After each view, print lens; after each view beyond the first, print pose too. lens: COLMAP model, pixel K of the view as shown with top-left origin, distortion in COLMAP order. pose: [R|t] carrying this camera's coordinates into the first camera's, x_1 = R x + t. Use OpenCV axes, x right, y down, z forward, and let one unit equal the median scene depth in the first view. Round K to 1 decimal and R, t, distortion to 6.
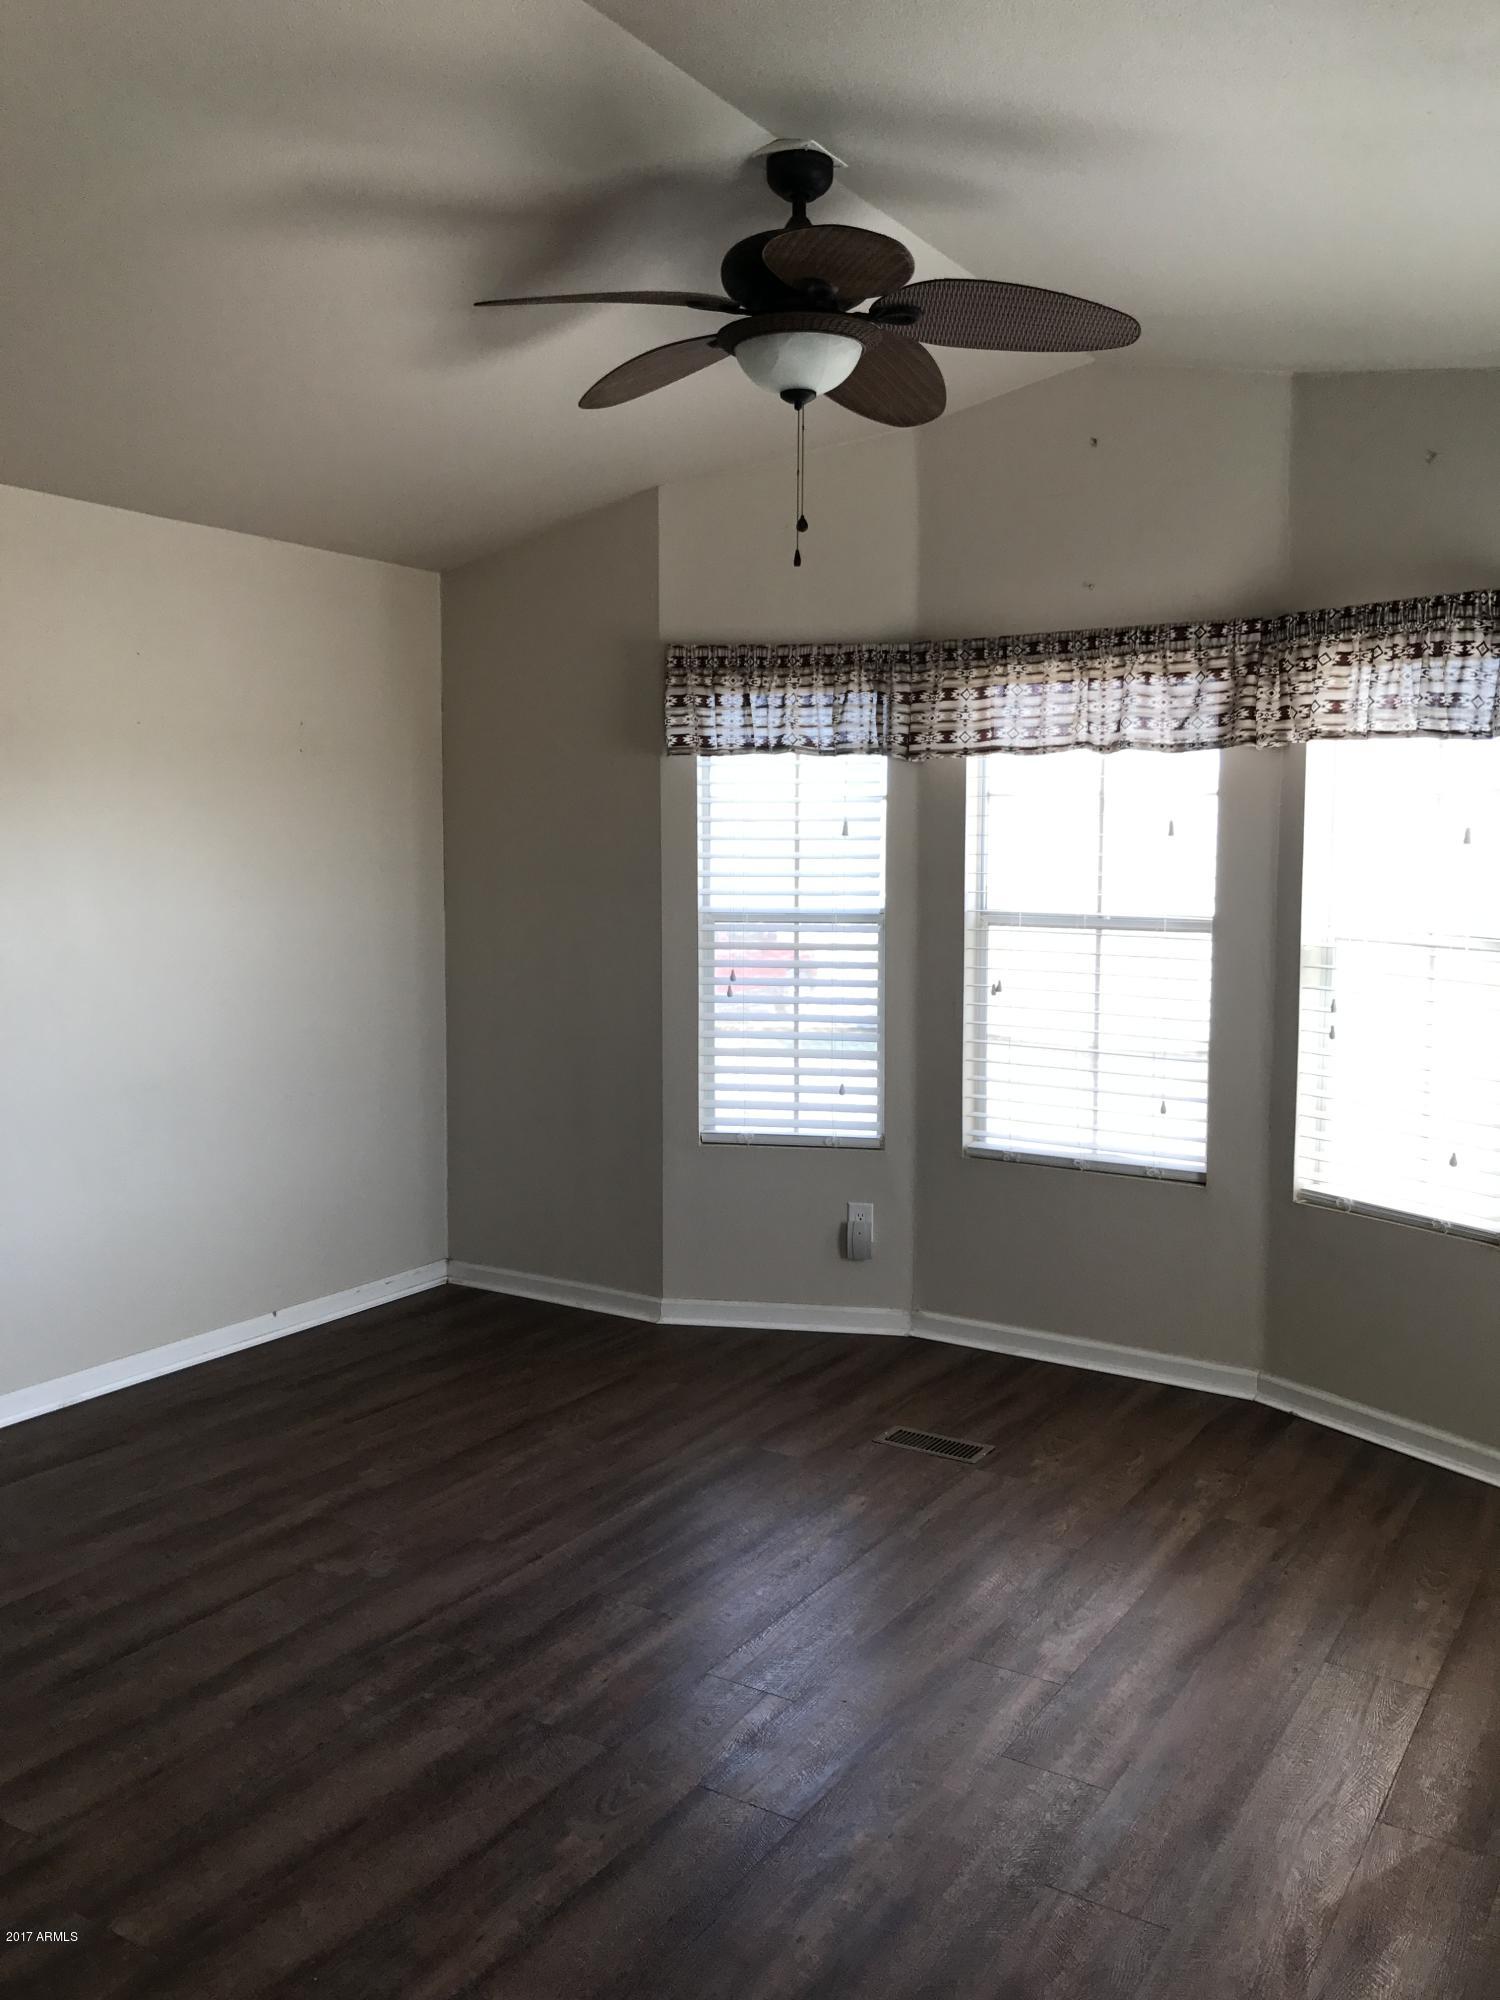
lens RADIAL K [[1649.3, 0, 750.3], [0, 1649.3, 1012.6], [0, 0, 1]] dist [0.017952, -0.034975]
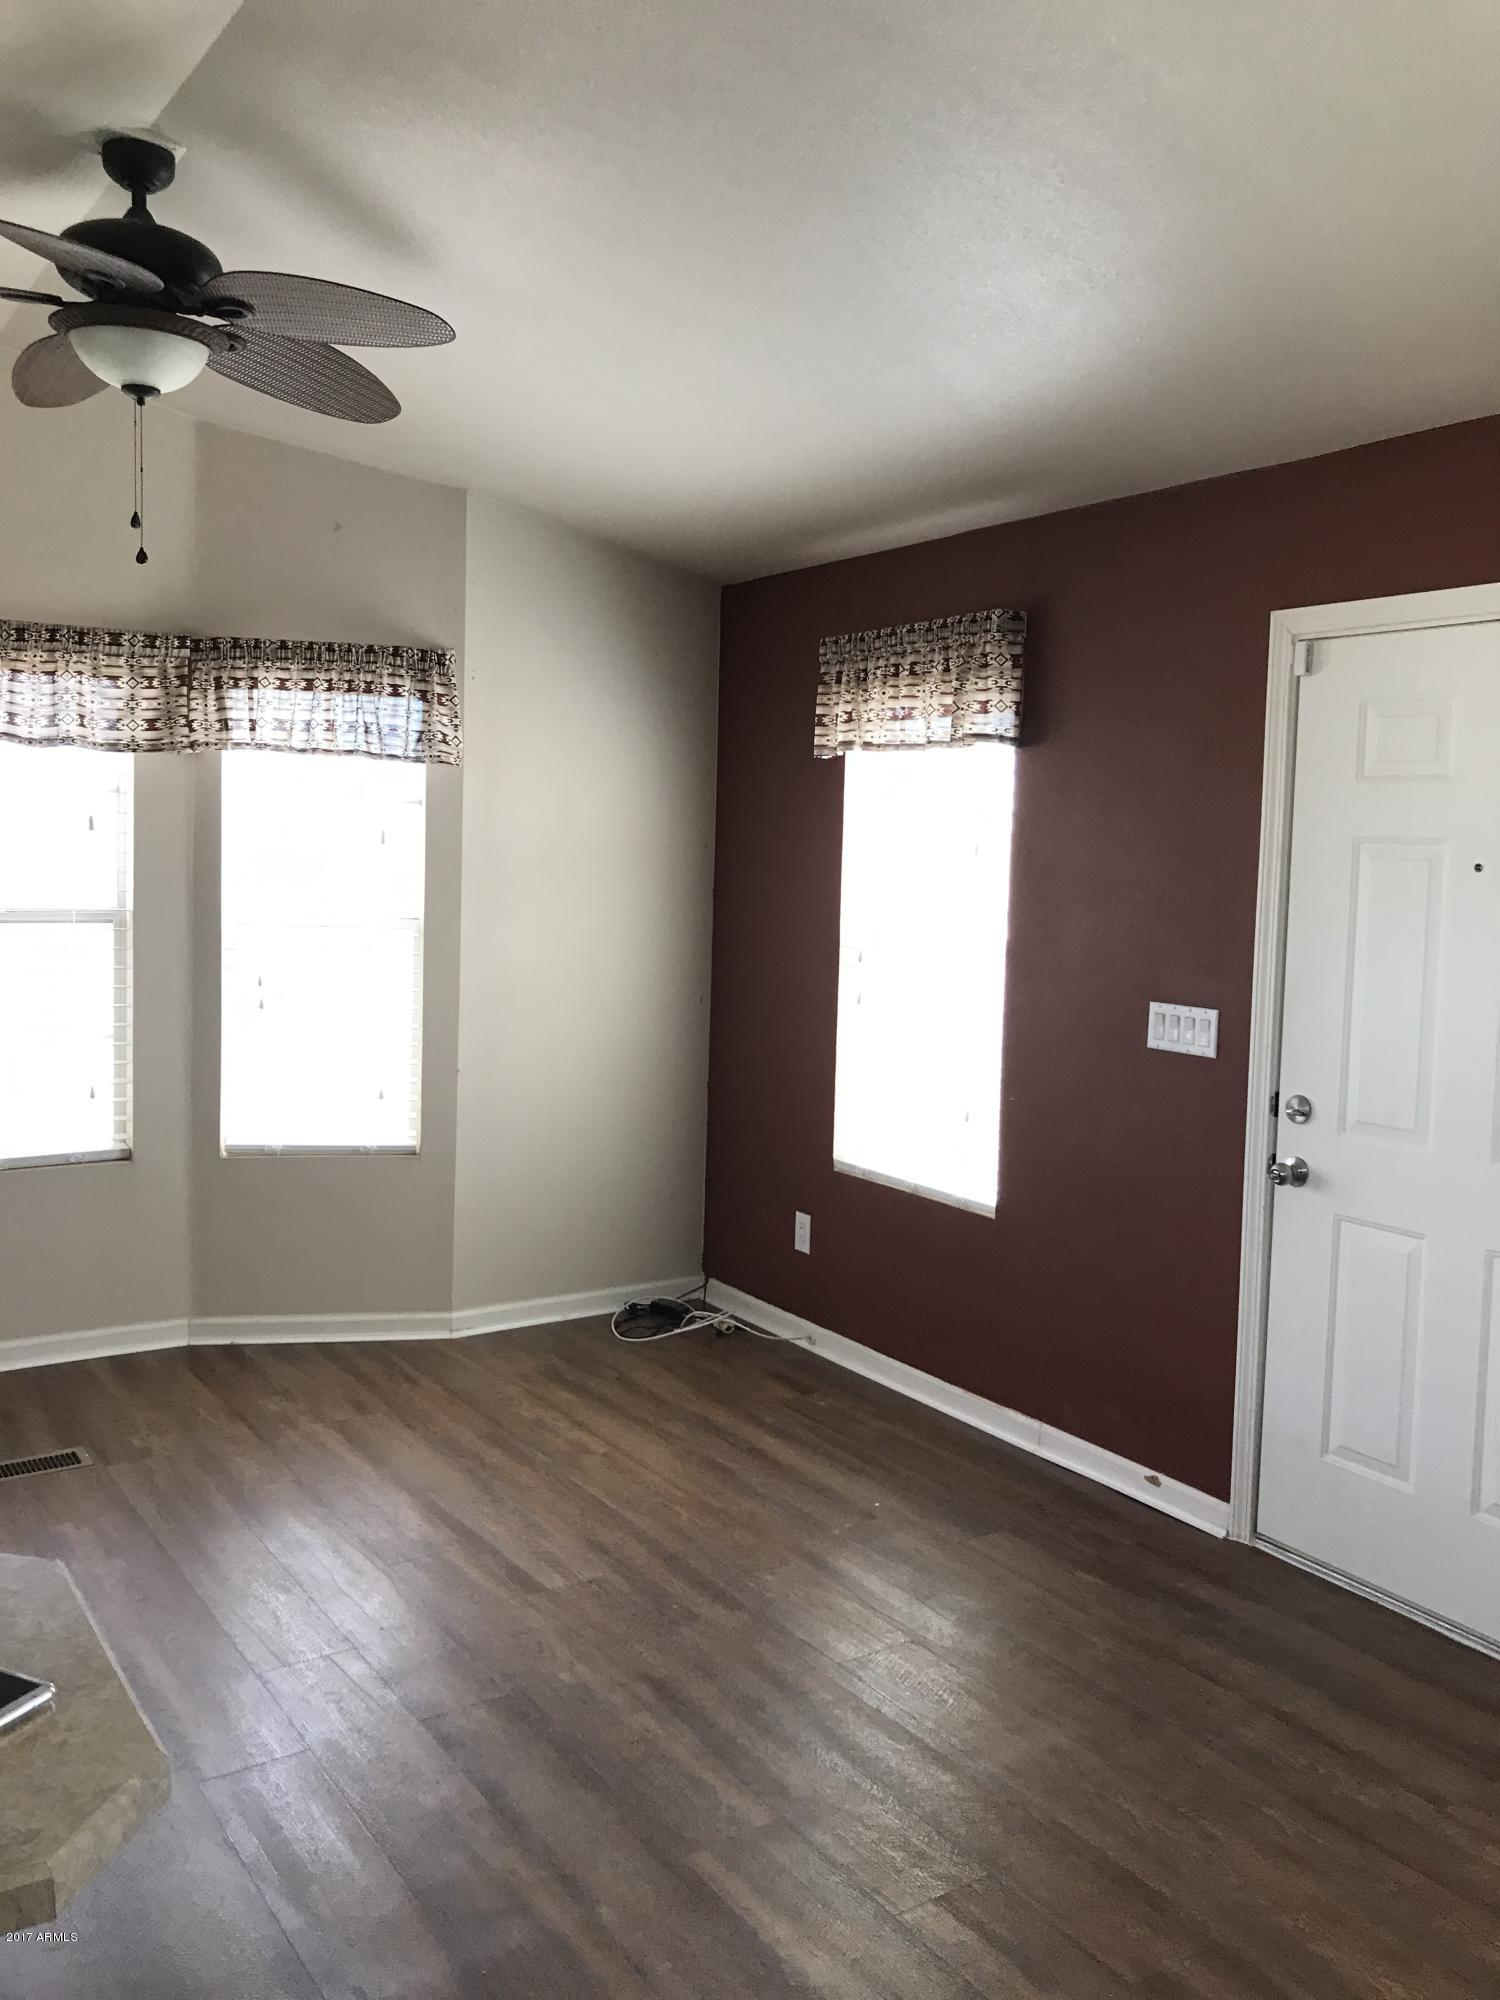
lens RADIAL K [[1649.3, 0, 755.8], [0, 1649.3, 1009.0], [0, 0, 1]] dist [0.017952, -0.034975]
pose [[0.404052, -0.084967, 0.910781, -0.537273], [0.072453, 0.995521, 0.060730, -0.028356], [-0.911862, 0.041450, 0.408399, 0.202345]]
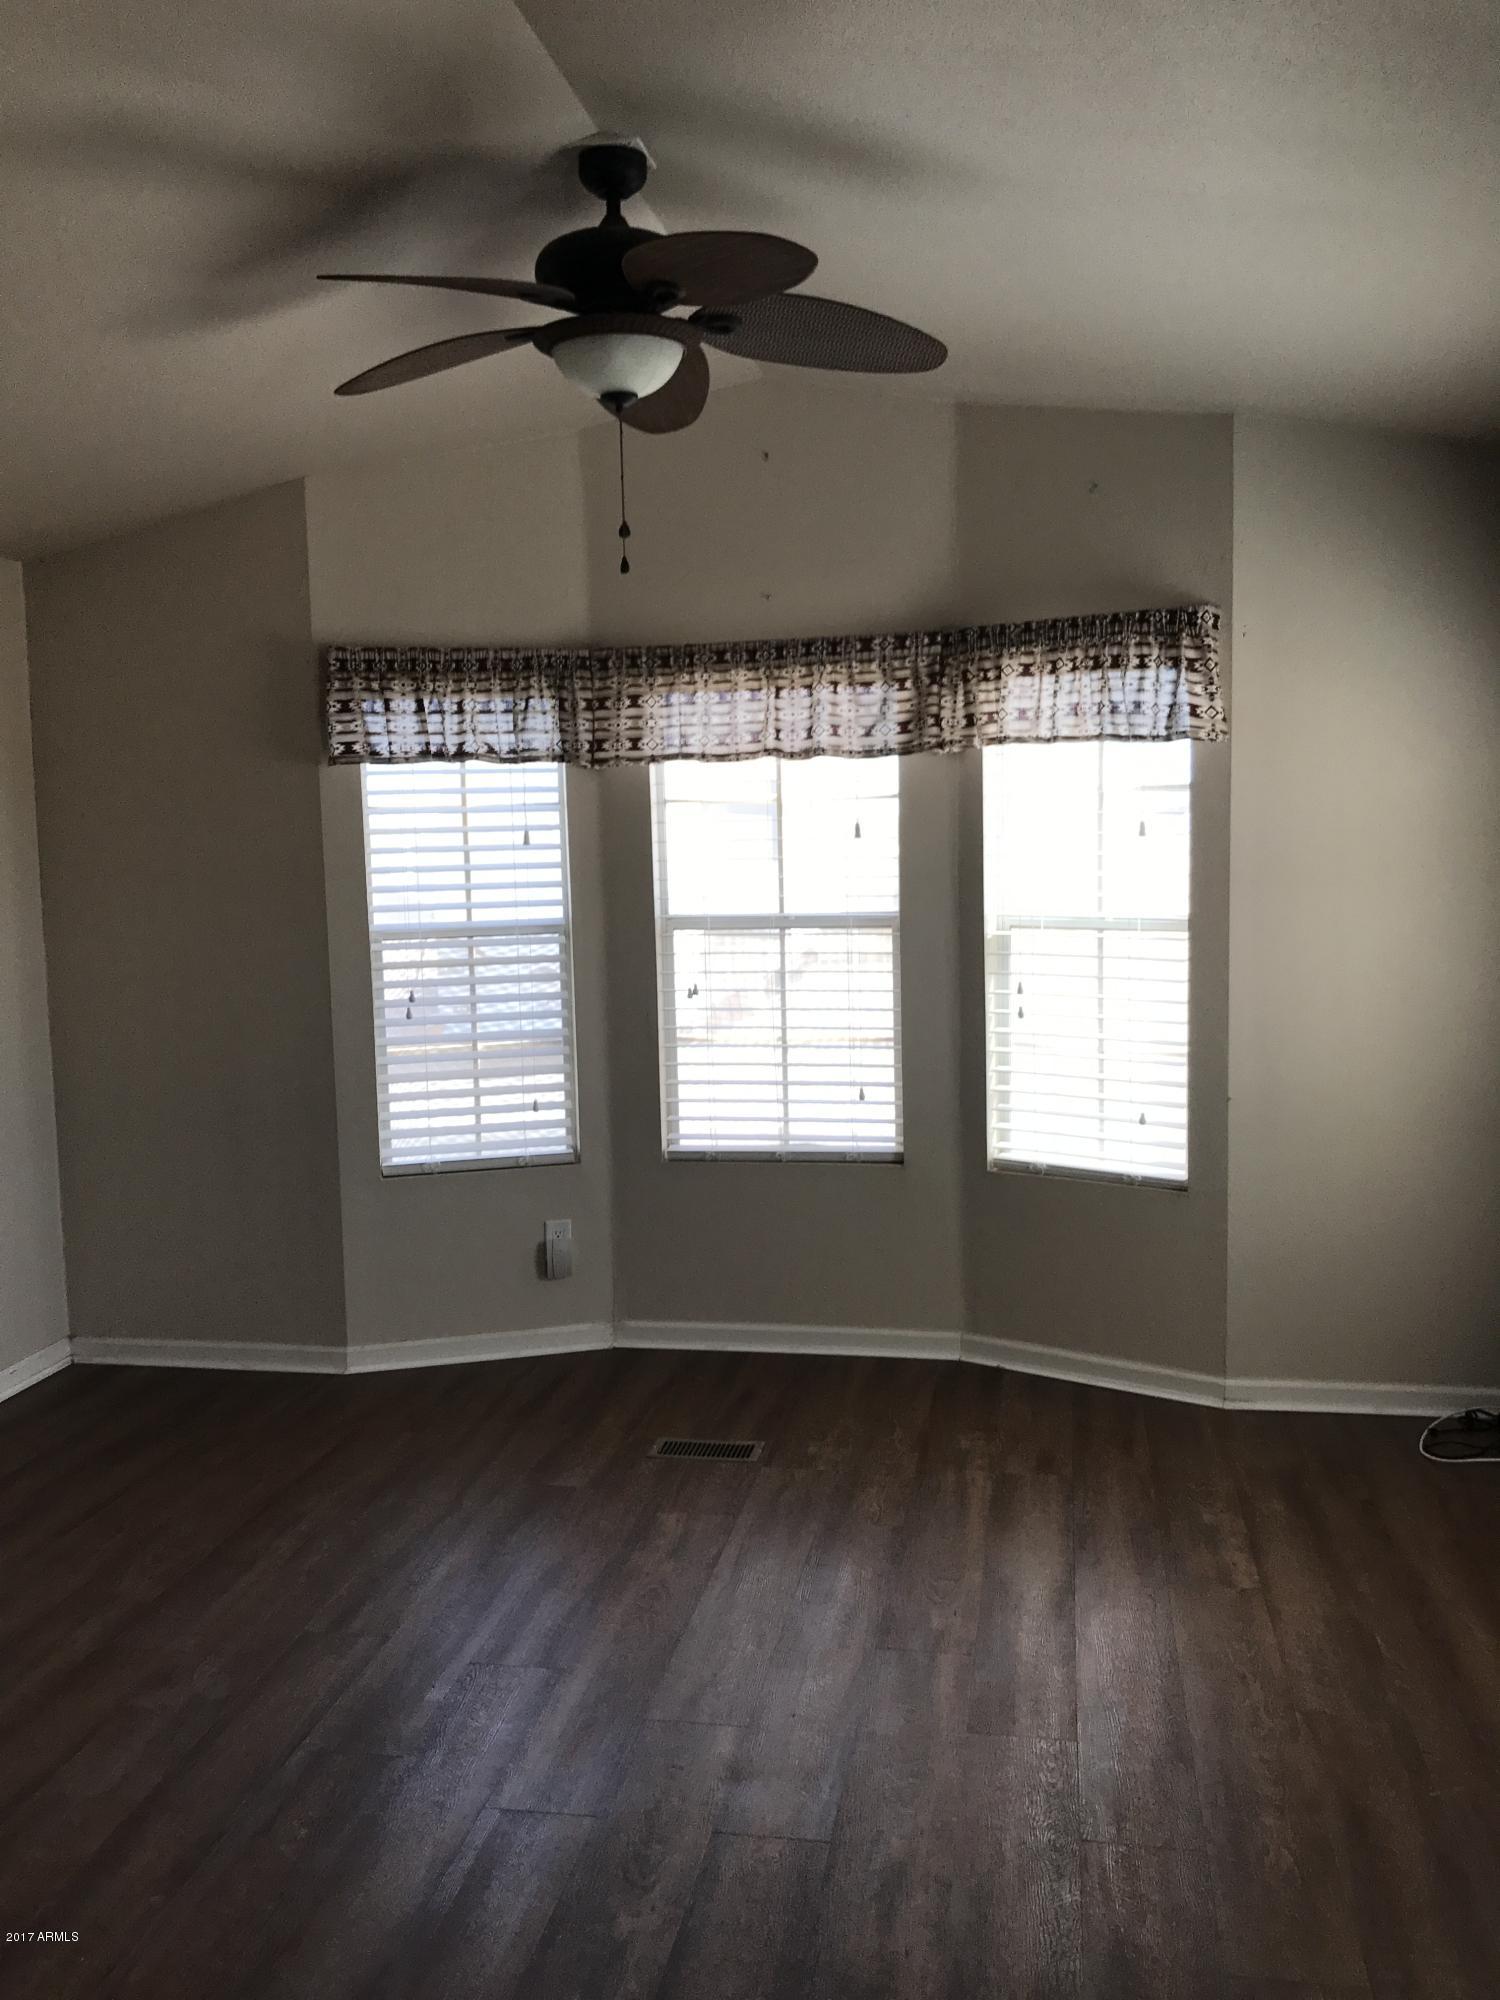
lens RADIAL K [[1649.3, 0, 738.3], [0, 1649.3, 1002.2], [0, 0, 1]] dist [0.017952, -0.034975]
pose [[0.929140, -0.064057, 0.364136, -0.206800], [0.067641, 0.997705, 0.002918, -0.010162], [-0.363487, 0.021920, 0.931341, 0.053251]]
